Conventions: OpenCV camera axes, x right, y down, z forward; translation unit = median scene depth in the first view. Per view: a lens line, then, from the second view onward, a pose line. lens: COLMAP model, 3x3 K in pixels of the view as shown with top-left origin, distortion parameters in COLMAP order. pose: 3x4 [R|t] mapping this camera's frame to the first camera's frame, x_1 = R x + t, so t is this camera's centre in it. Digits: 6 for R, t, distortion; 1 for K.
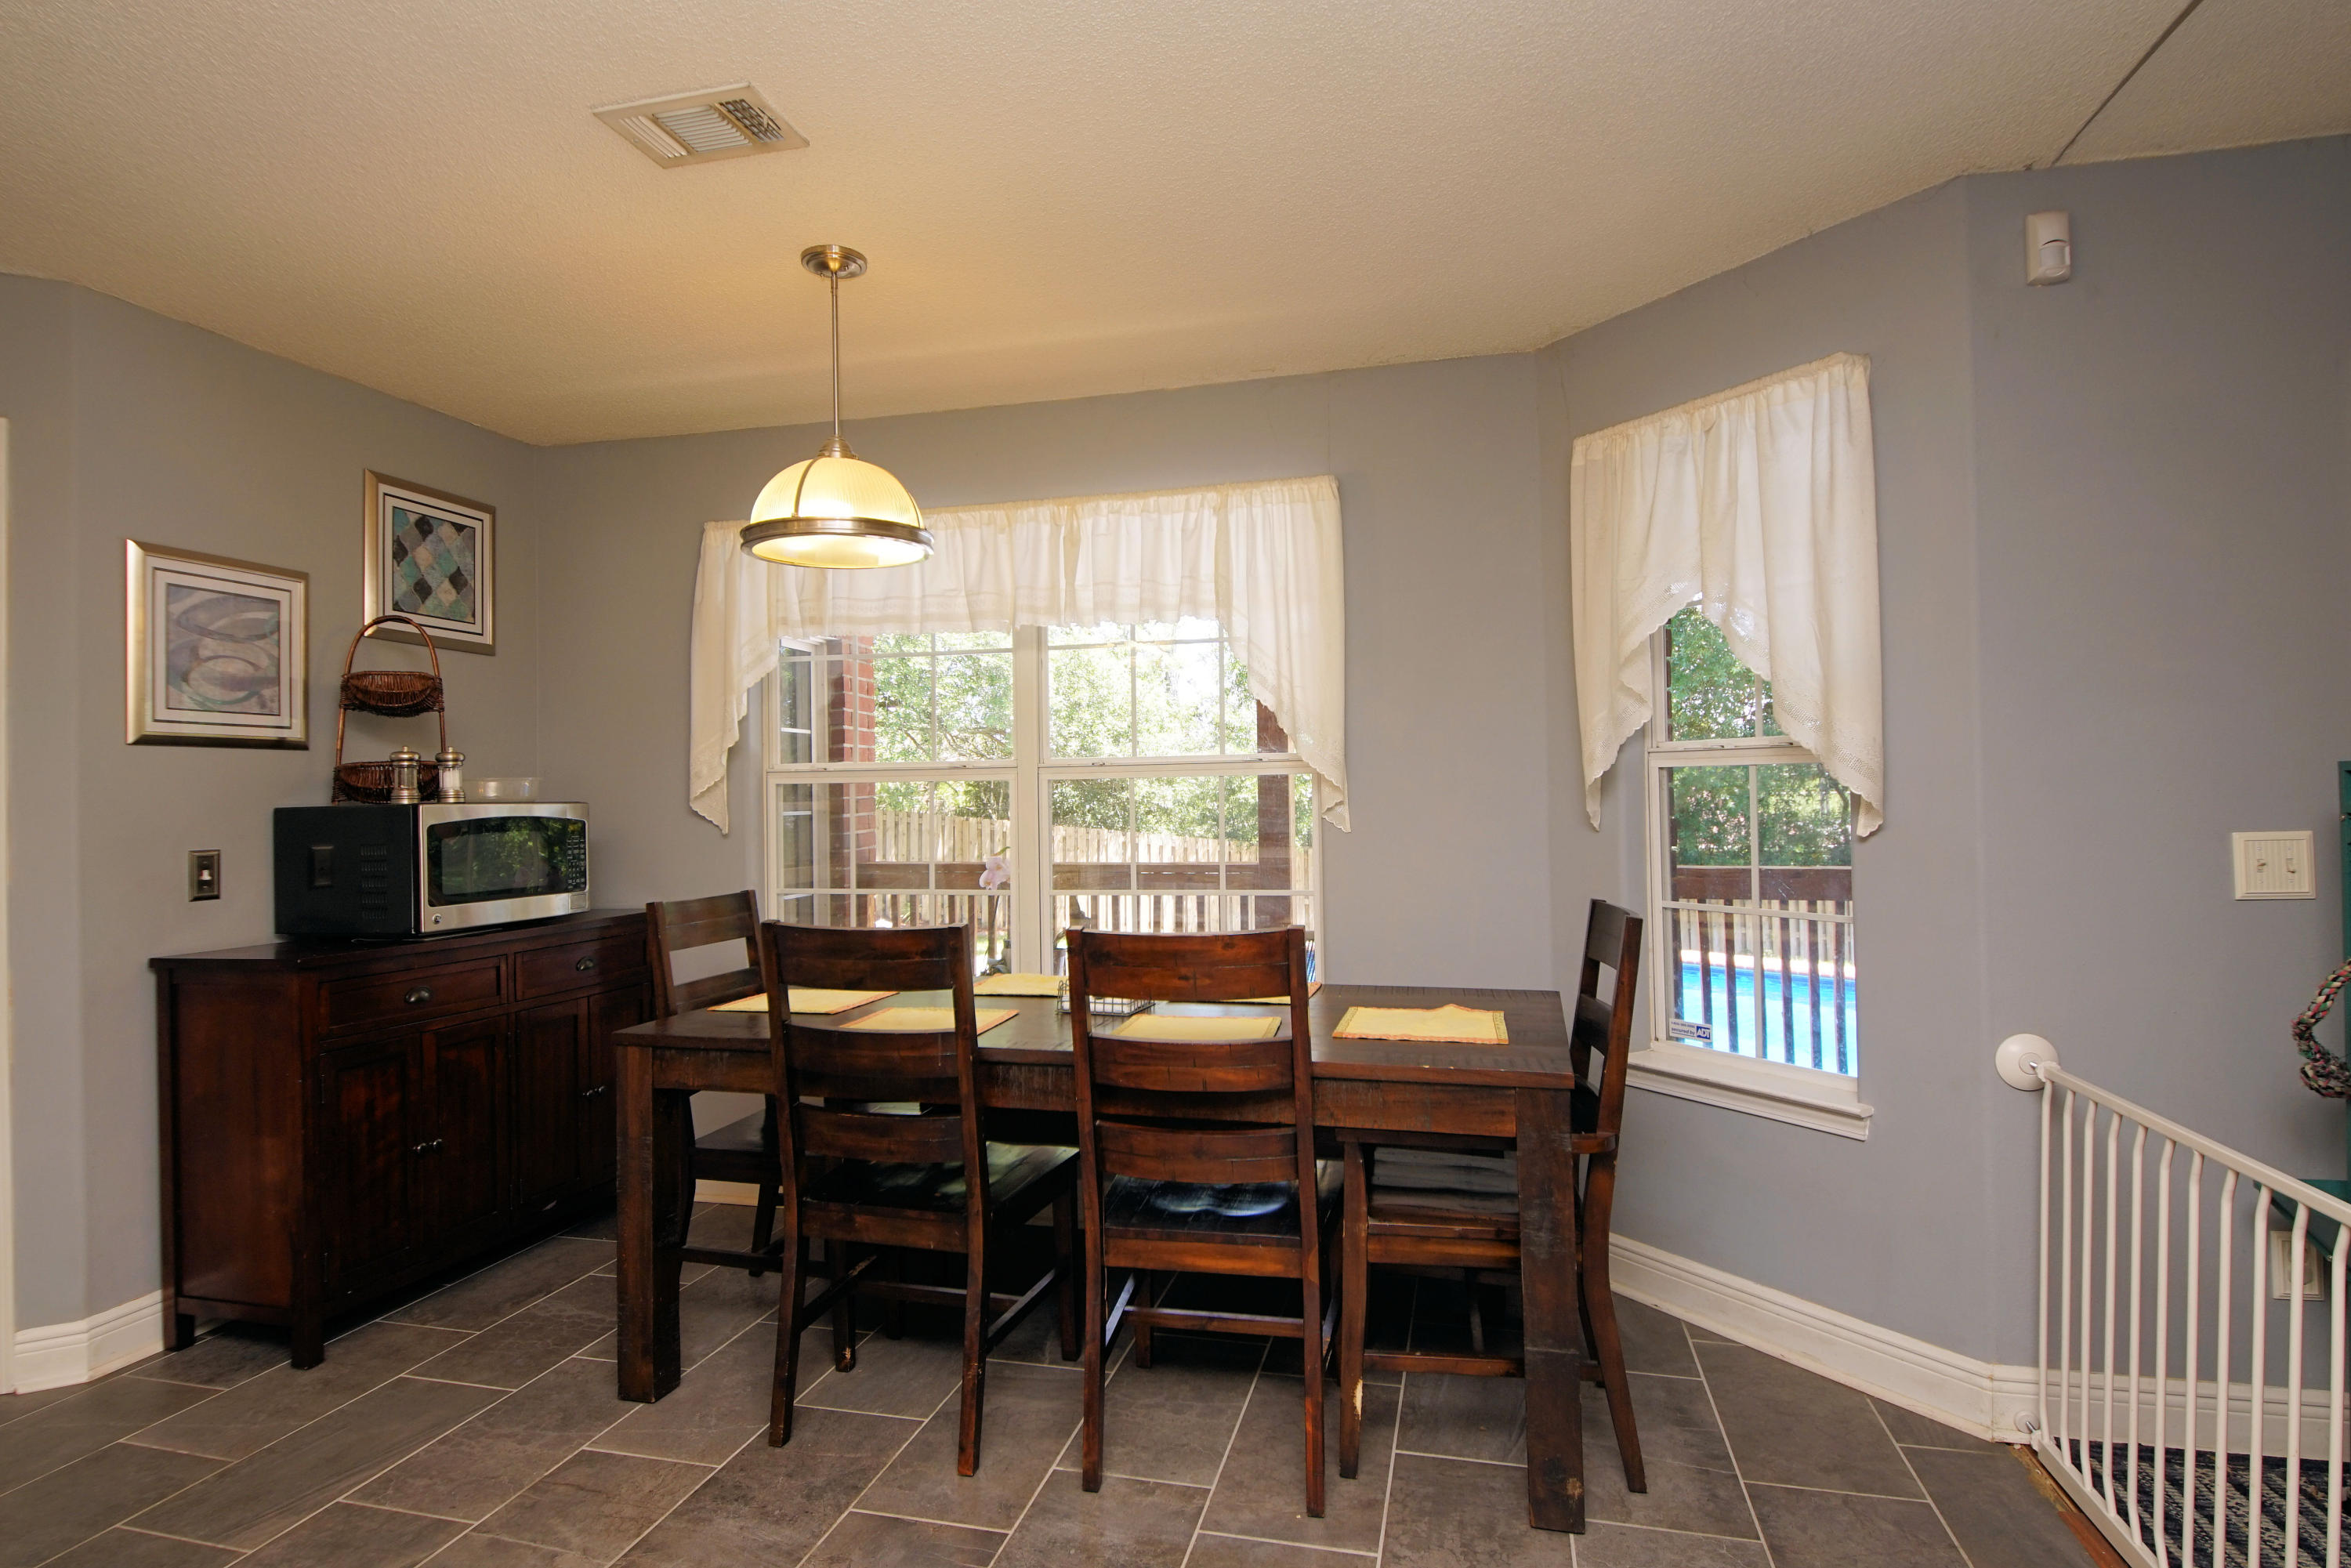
lens RADIAL K [[1252.3, 0, 1177.5], [0, 1252.3, 777.9], [0, 0, 1]] dist [-0.001010, -0.001624]
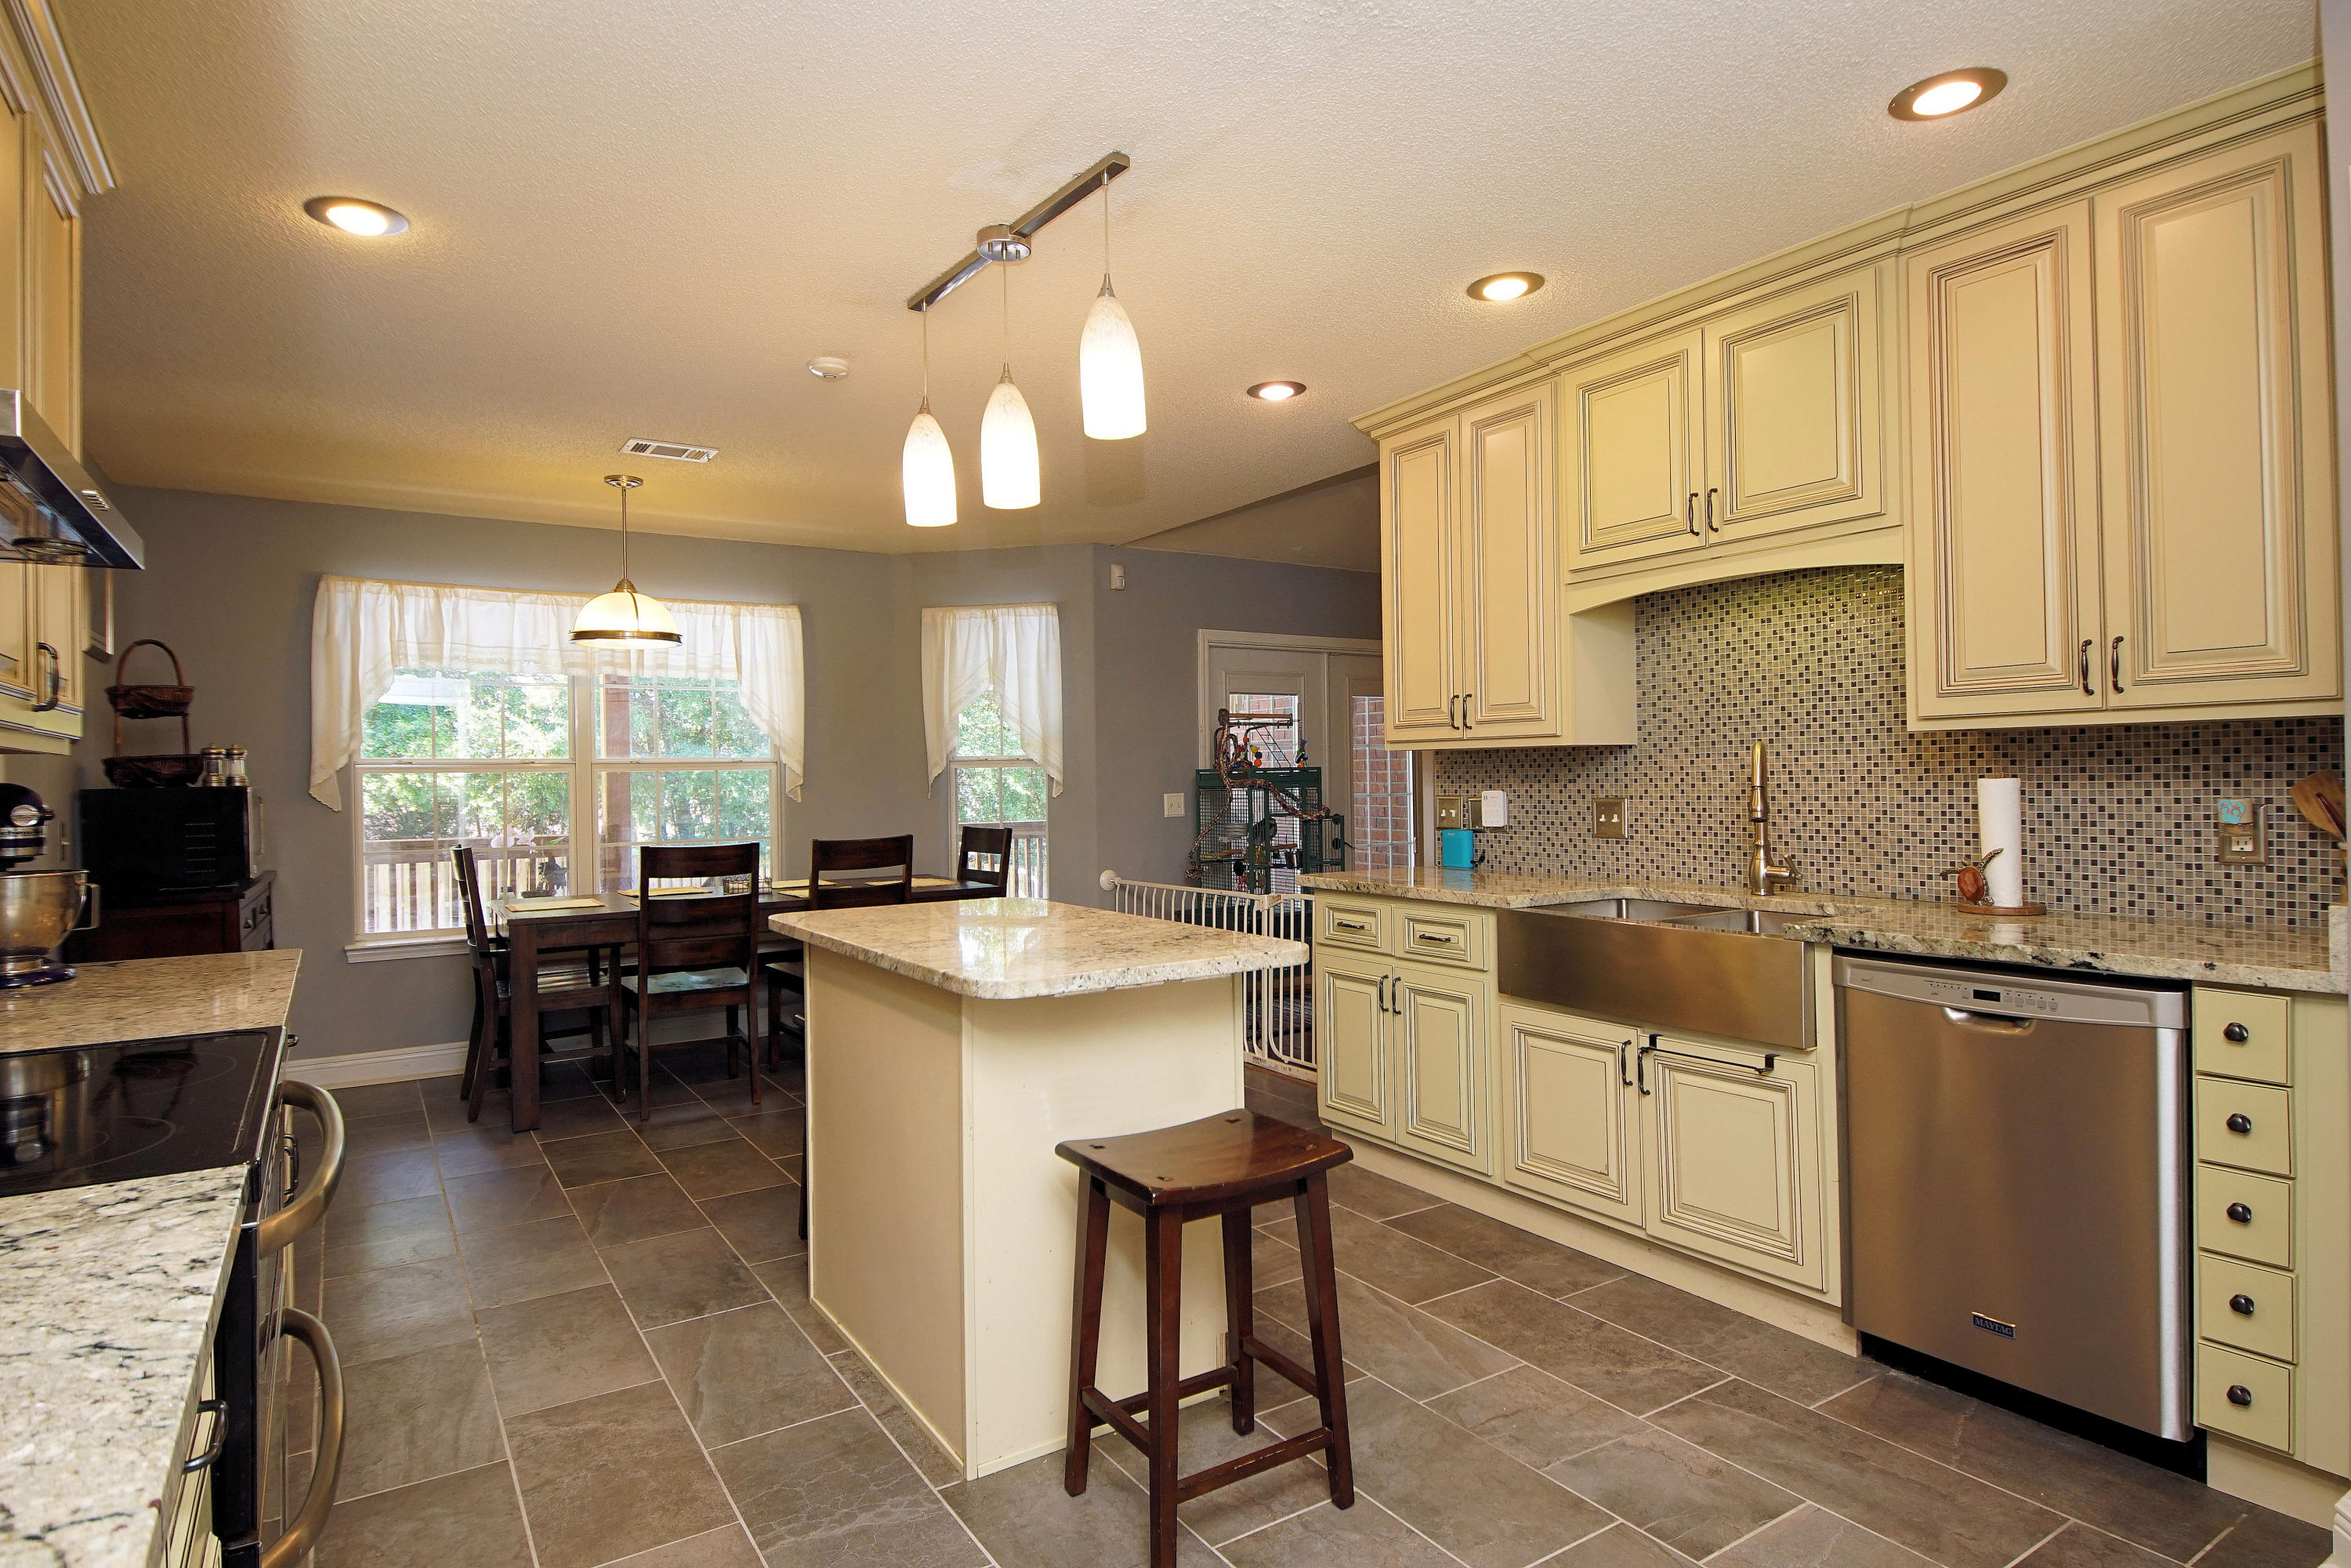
lens RADIAL K [[1252.3, 0, 1174.1], [0, 1252.3, 776.5], [0, 0, 1]] dist [-0.001010, -0.001624]
pose [[0.654481, 0.005523, 0.756058, -1.128744], [-0.008285, 0.999966, -0.000133, 0.003420], [-0.756033, -0.006177, 0.654504, -0.771675]]
